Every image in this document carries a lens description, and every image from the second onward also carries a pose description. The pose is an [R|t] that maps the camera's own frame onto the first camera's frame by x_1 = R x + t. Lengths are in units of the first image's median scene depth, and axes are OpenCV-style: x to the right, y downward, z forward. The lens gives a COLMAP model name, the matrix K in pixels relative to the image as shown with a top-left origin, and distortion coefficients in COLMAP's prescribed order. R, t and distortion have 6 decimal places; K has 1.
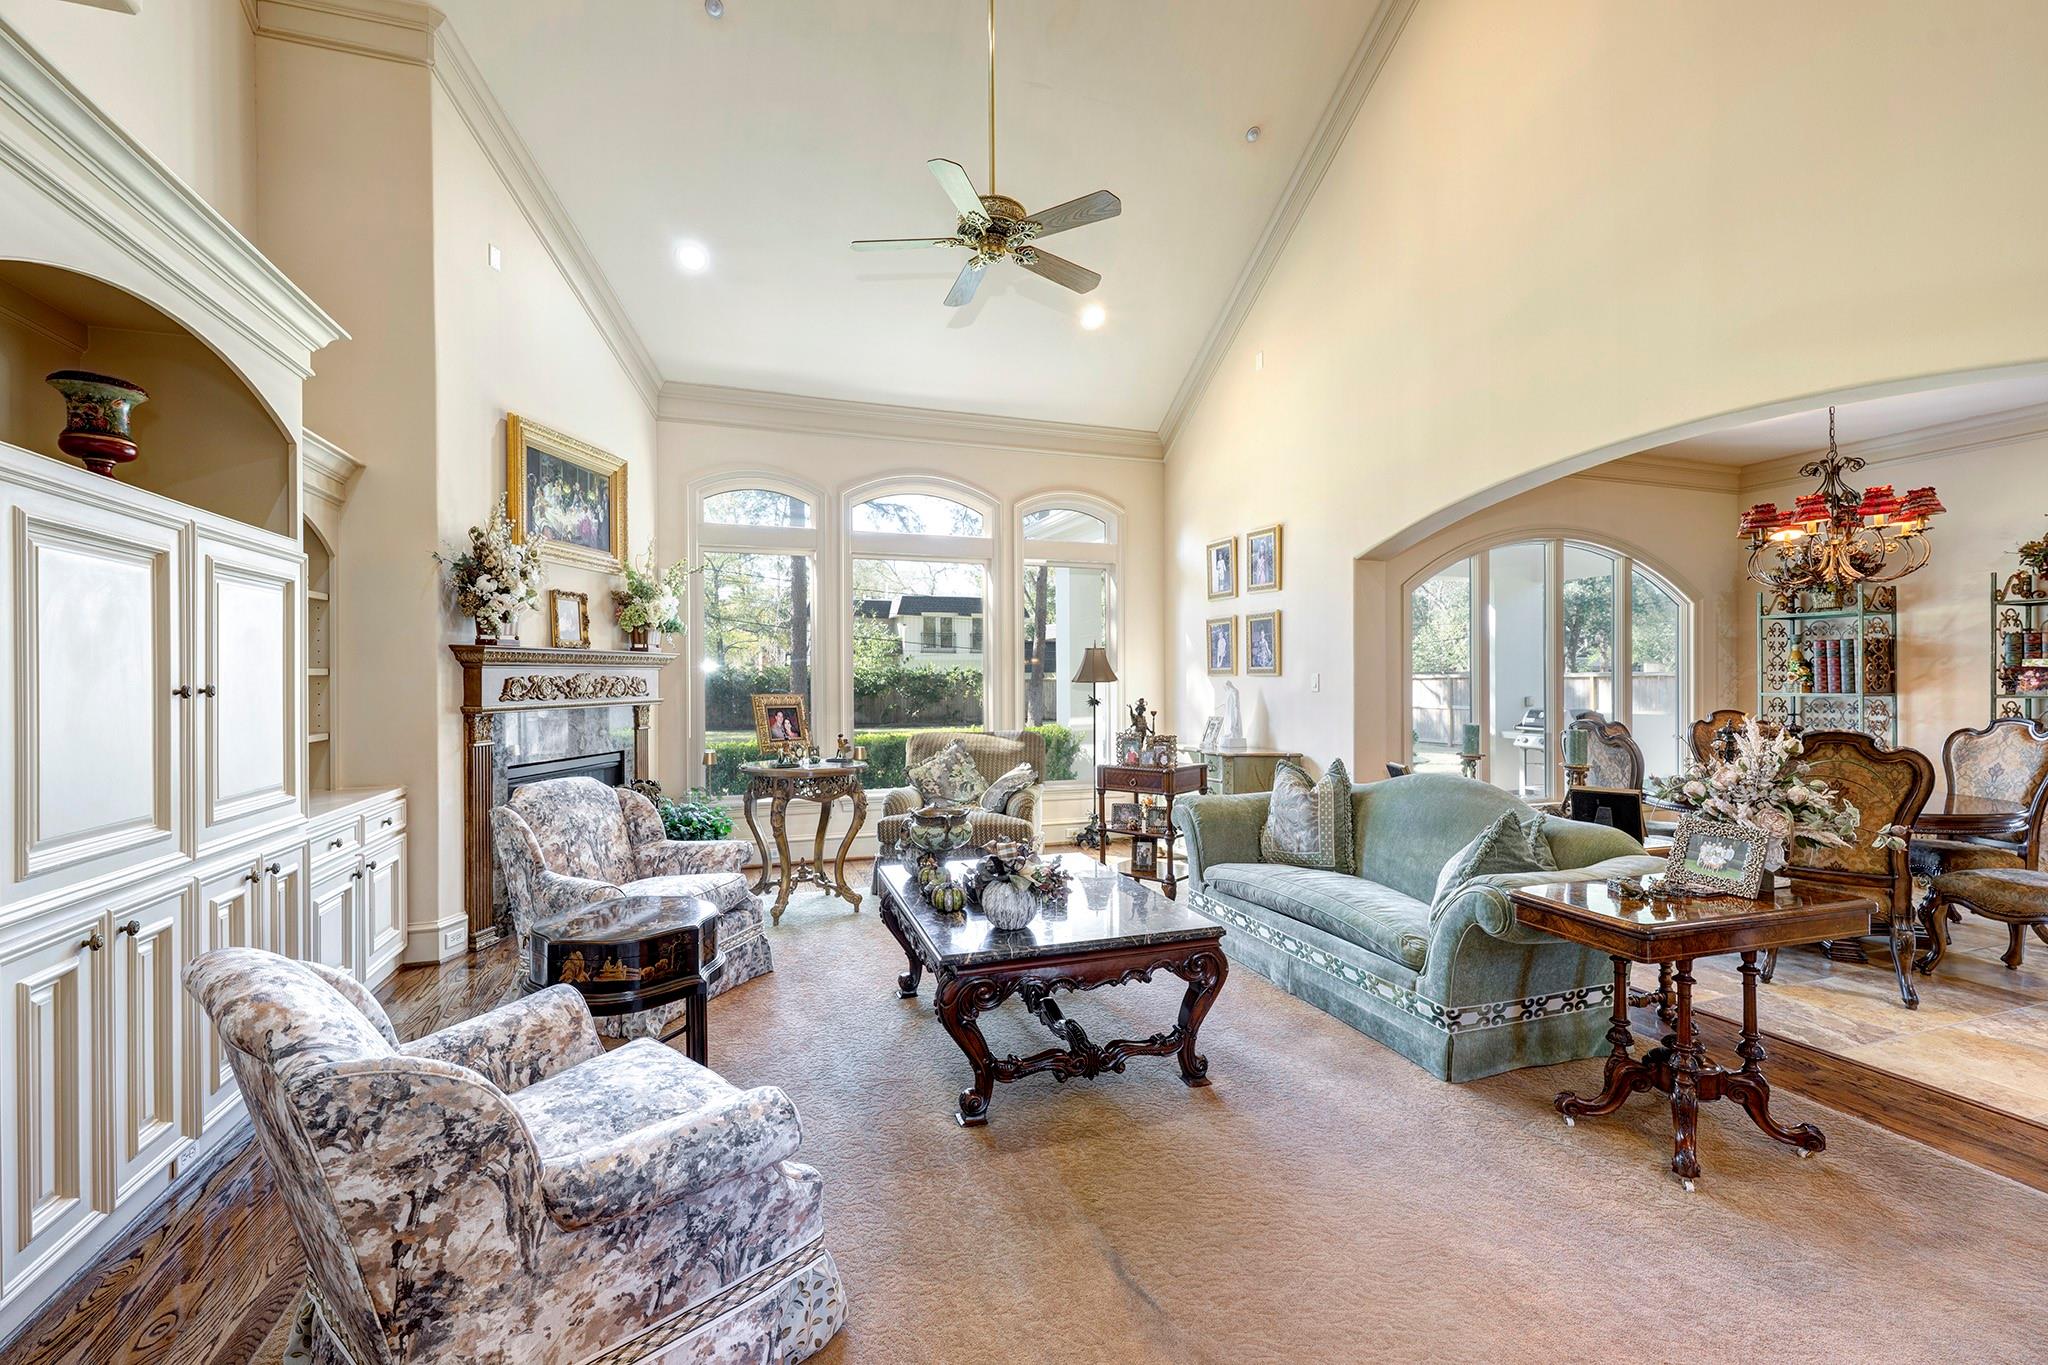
lens RADIAL K [[809.6, 0, 1024.0], [0, 809.6, 682.5], [0, 0, 1]] dist [0.001540, 0.000160]
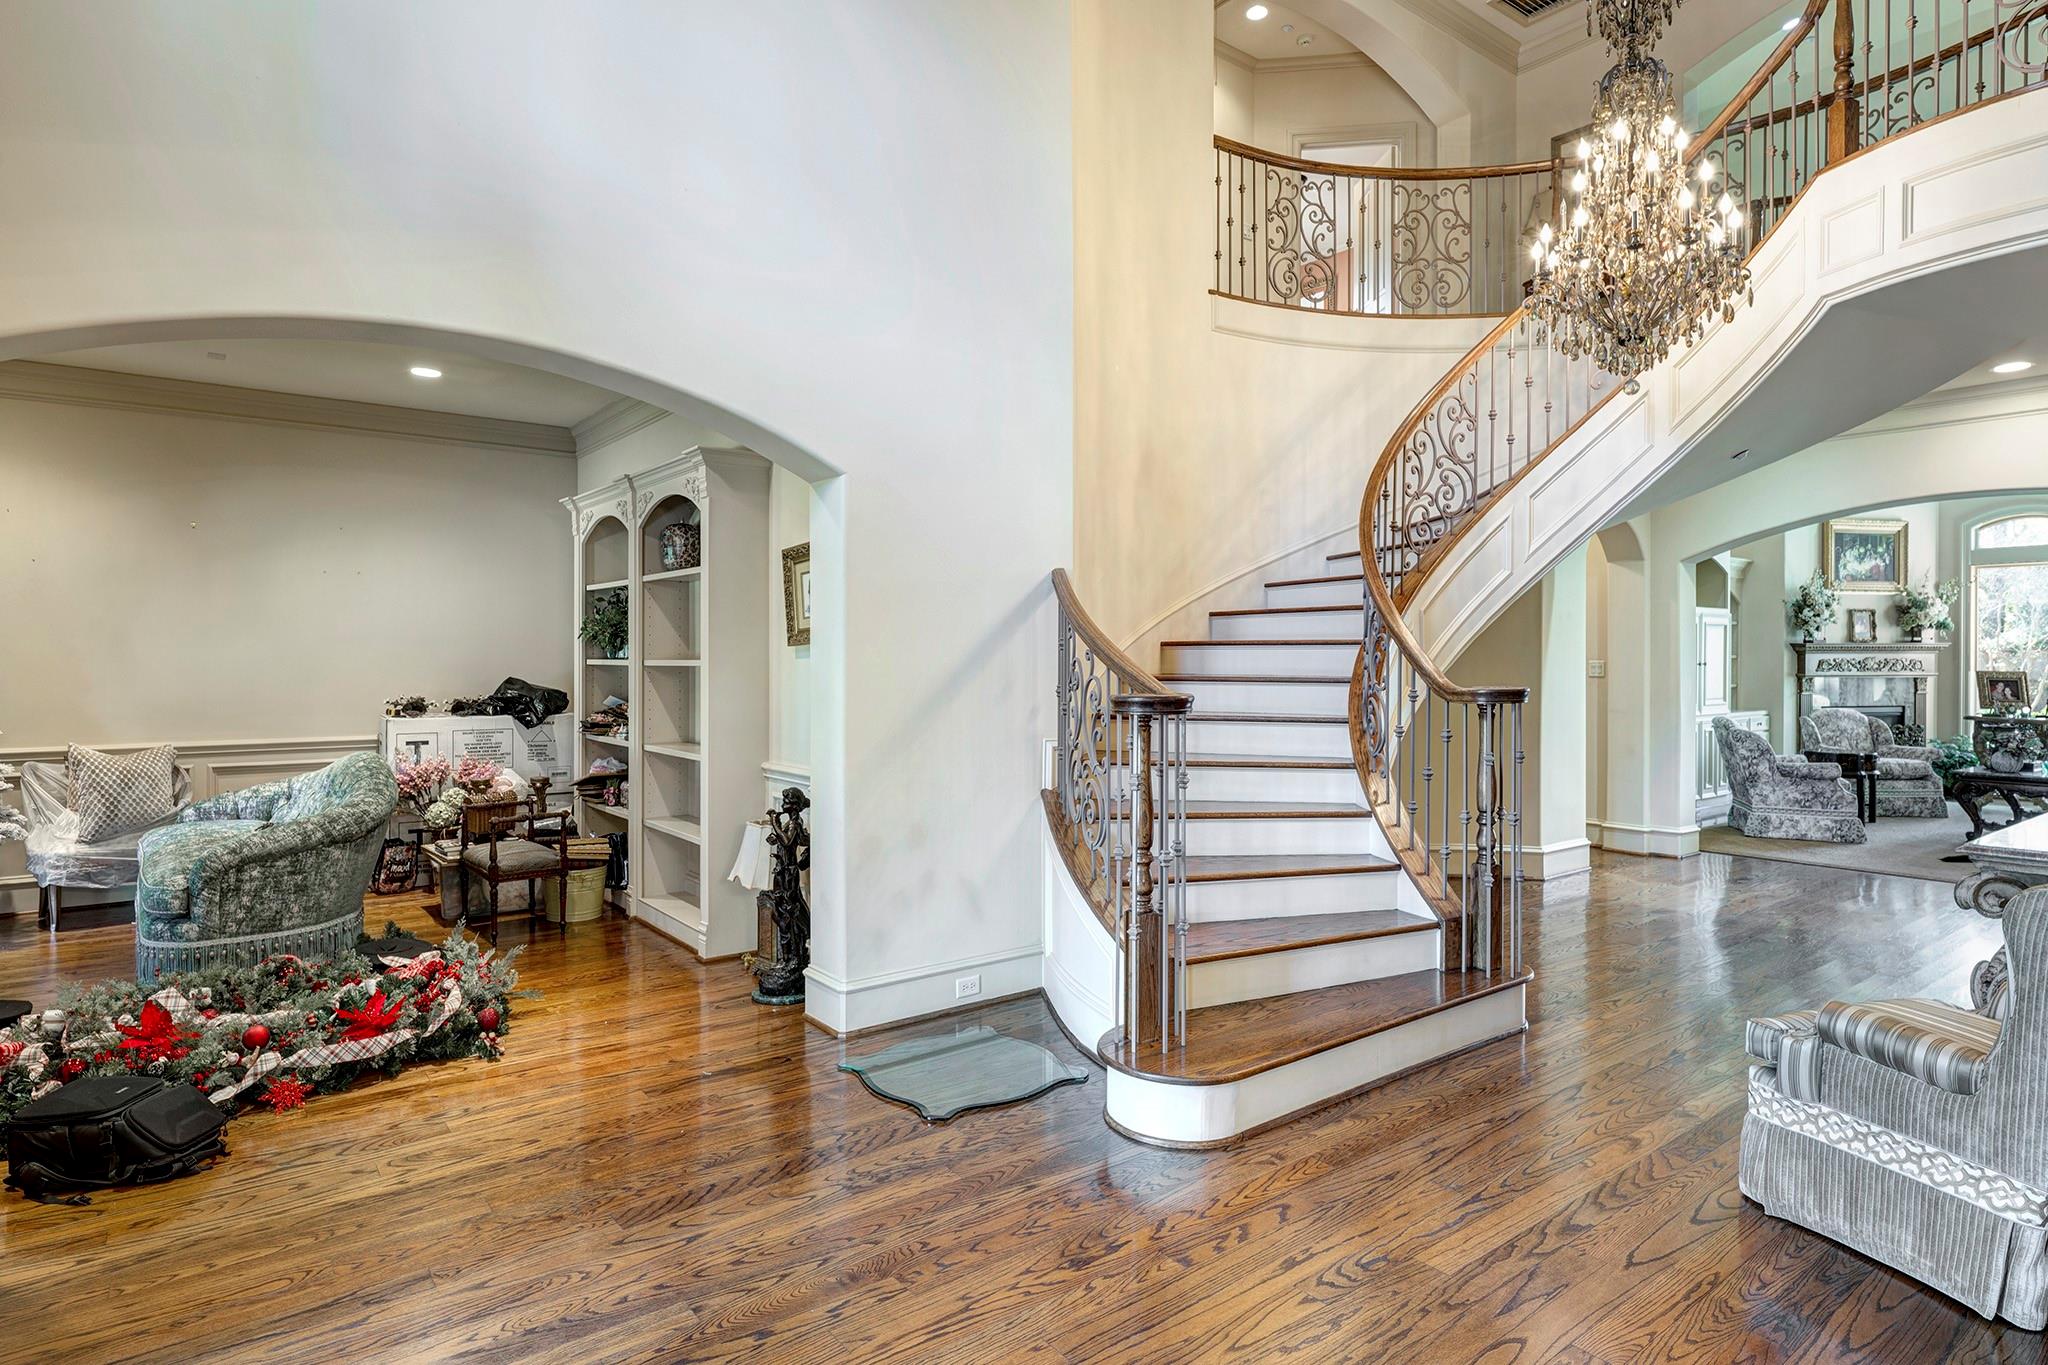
lens RADIAL K [[1136.6, 0, 1029.9], [0, 1136.6, 659.8], [0, 0, 1]] dist [-0.003033, -0.000439]
pose [[0.302150, 0.007677, -0.953230, 1.261260], [-0.007870, 0.999954, 0.005559, -0.004588], [0.953228, 0.005822, 0.302196, -1.482794]]
